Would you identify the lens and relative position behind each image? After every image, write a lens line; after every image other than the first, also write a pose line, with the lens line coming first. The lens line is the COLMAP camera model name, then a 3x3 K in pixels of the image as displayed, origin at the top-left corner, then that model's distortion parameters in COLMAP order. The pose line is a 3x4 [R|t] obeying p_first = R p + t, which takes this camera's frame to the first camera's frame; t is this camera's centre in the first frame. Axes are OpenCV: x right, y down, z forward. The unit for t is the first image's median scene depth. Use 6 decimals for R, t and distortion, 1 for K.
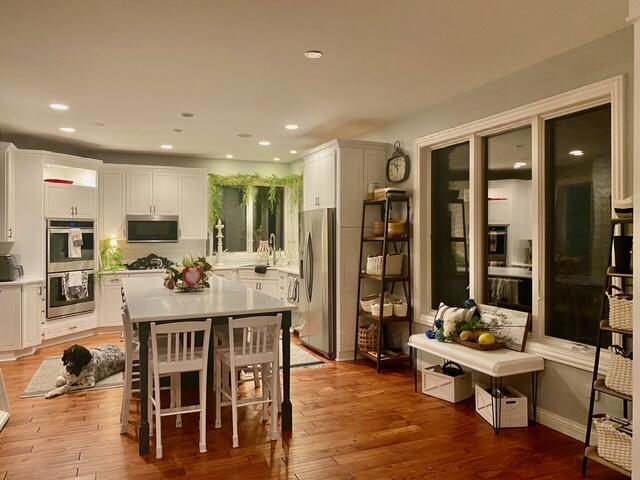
lens RADIAL K [[485.5, 0, 324.2], [0, 485.5, 236.5], [0, 0, 1]] dist [0.013360, -0.011165]
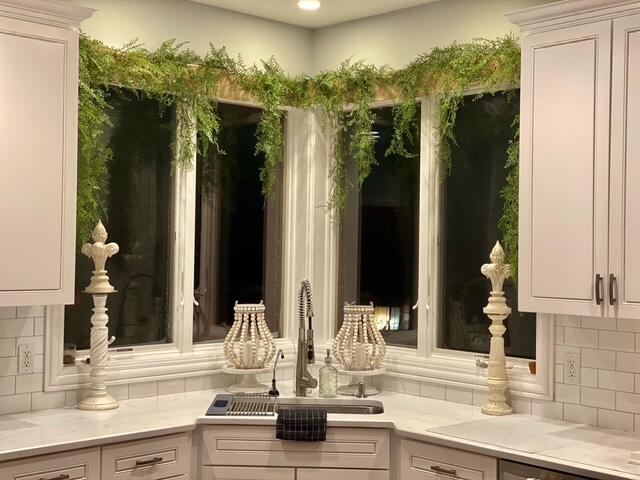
lens RADIAL K [[938.6, 0, 318.0], [0, 938.6, 236.5], [0, 0, 1]] dist [0.151822, 0.000000]
pose [[0.943684, 0.018851, 0.330310, -0.270025], [-0.013212, 0.999726, -0.019309, -0.019332], [-0.330583, 0.013857, 0.943675, 0.506995]]
